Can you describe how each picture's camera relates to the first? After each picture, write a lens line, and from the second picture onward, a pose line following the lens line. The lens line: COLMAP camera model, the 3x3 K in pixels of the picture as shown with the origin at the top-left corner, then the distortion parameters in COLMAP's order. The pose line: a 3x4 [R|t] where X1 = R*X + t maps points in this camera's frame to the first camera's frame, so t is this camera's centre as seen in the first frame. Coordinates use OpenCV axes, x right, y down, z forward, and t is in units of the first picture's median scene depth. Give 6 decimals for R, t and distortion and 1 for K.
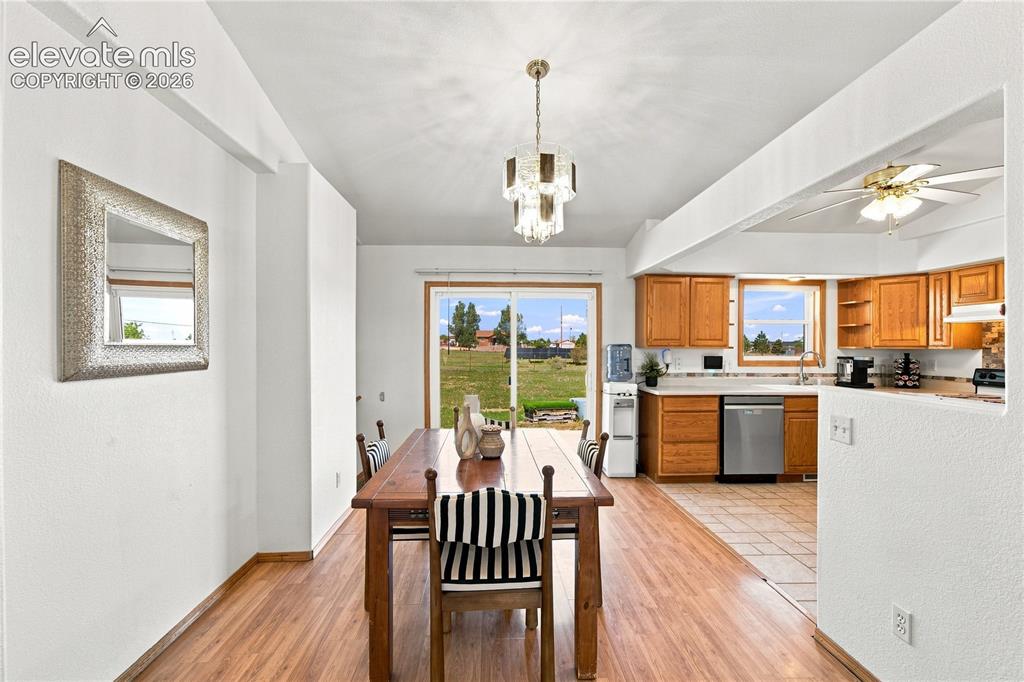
lens RADIAL K [[427.5, 0, 503.7], [0, 427.5, 348.3], [0, 0, 1]] dist [-0.011658, 0.003097]
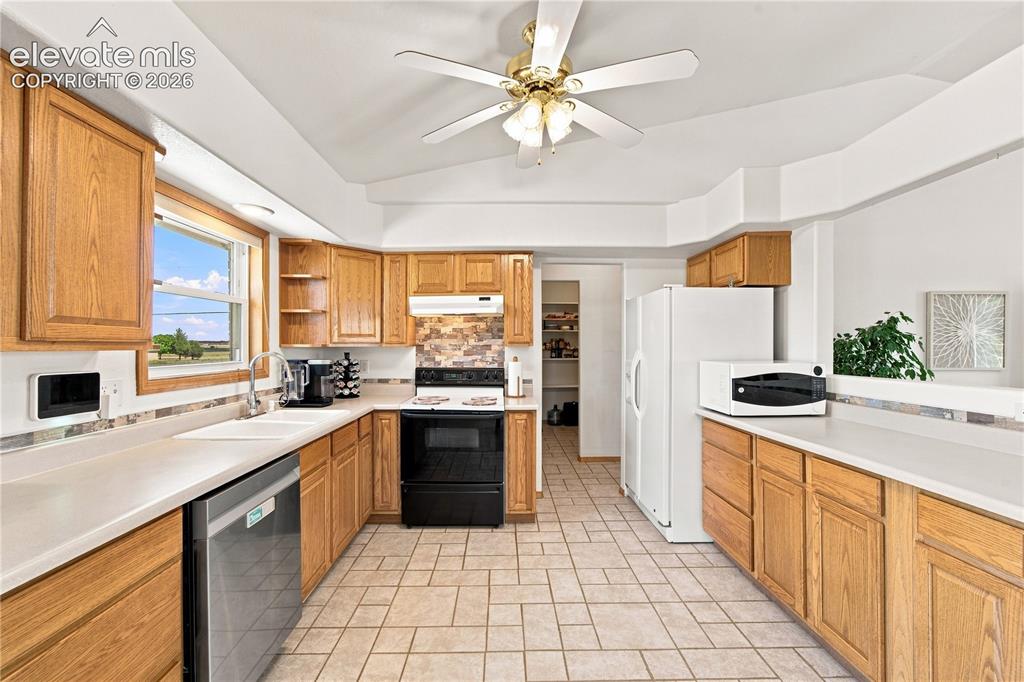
lens RADIAL K [[427.5, 0, 511.1], [0, 427.5, 346.3], [0, 0, 1]] dist [-0.011658, 0.003097]
pose [[-0.006107, -0.005090, 0.999968, 0.179923], [0.009266, 0.999944, 0.005147, -0.001316], [-0.999938, 0.009297, -0.006059, 0.714017]]
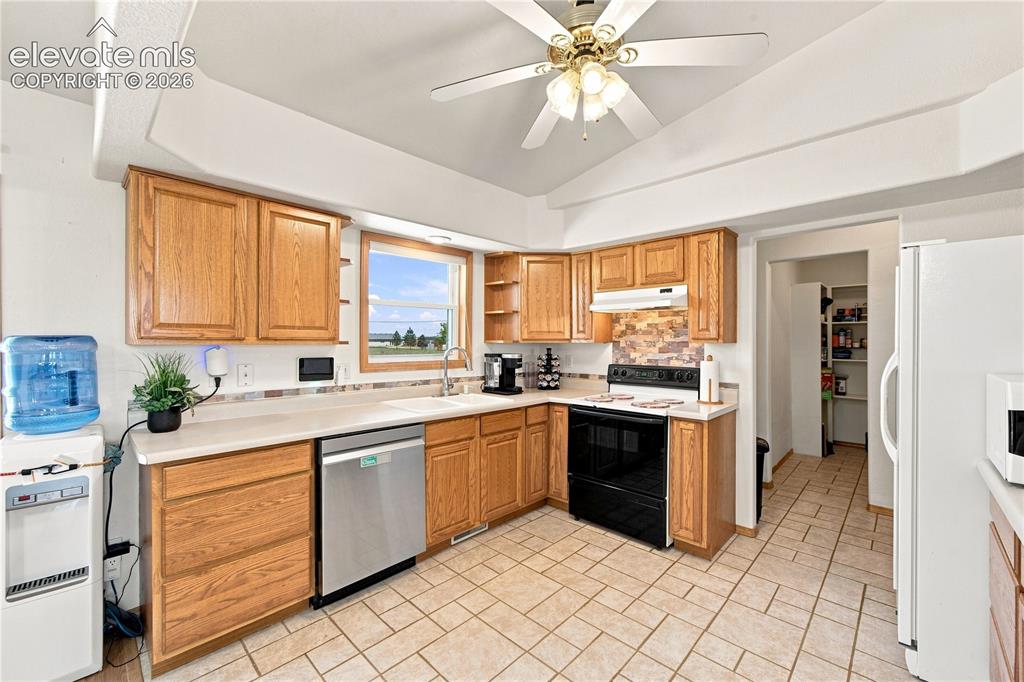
lens RADIAL K [[427.5, 0, 512.3], [0, 427.5, 344.1], [0, 0, 1]] dist [-0.011658, 0.003097]
pose [[0.710898, -0.007252, 0.703258, 0.299106], [0.005790, 0.999973, 0.004459, -0.000592], [-0.703272, 0.000902, 0.710921, 0.446879]]
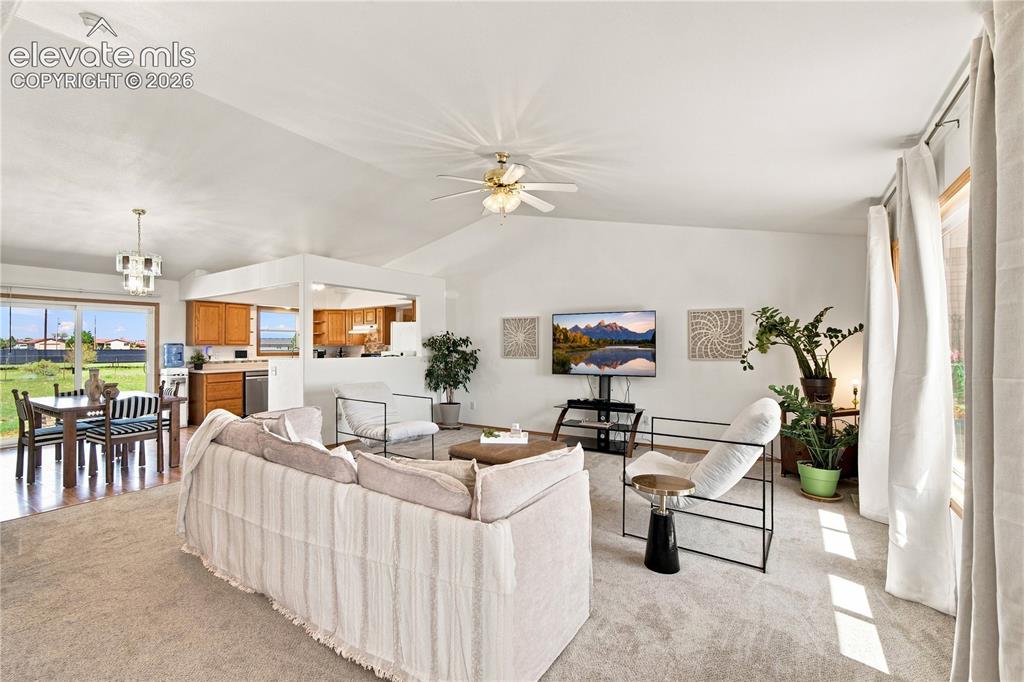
lens RADIAL K [[427.5, 0, 508.3], [0, 427.5, 341.7], [0, 0, 1]] dist [-0.011658, 0.003097]
pose [[0.559412, 0.001680, 0.828888, -0.326333], [0.010502, 0.999903, -0.009115, 0.010892], [-0.828823, 0.013804, 0.559340, -0.856978]]
